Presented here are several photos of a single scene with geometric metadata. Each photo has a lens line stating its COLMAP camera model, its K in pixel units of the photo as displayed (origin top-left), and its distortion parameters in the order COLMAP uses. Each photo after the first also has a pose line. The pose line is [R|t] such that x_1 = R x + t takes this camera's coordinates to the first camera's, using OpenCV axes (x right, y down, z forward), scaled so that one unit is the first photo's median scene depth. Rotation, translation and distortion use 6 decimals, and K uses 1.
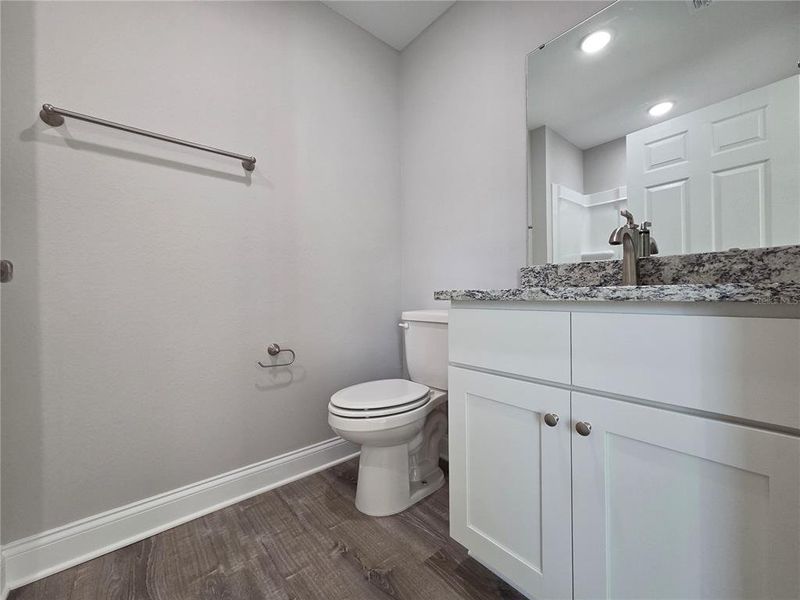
lens RADIAL K [[328.0, 0, 400.0], [0, 328.0, 298.3], [0, 0, 1]] dist [0.000851, 0.000185]
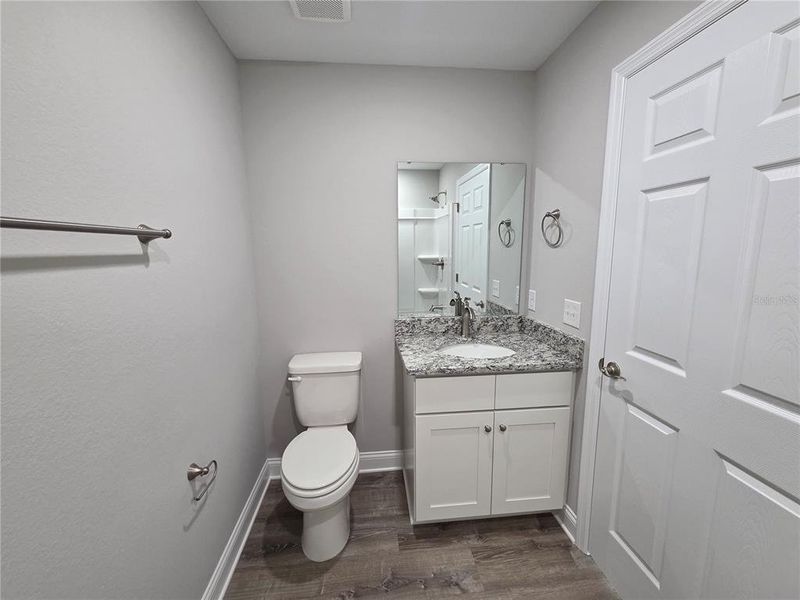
lens RADIAL K [[328.0, 0, 398.4], [0, 328.0, 298.6], [0, 0, 1]] dist [0.000851, 0.000185]
pose [[0.567686, -0.123203, 0.813974, -0.806776], [0.007652, 0.989485, 0.144431, -0.414784], [-0.823210, -0.075763, 0.562660, 0.233132]]
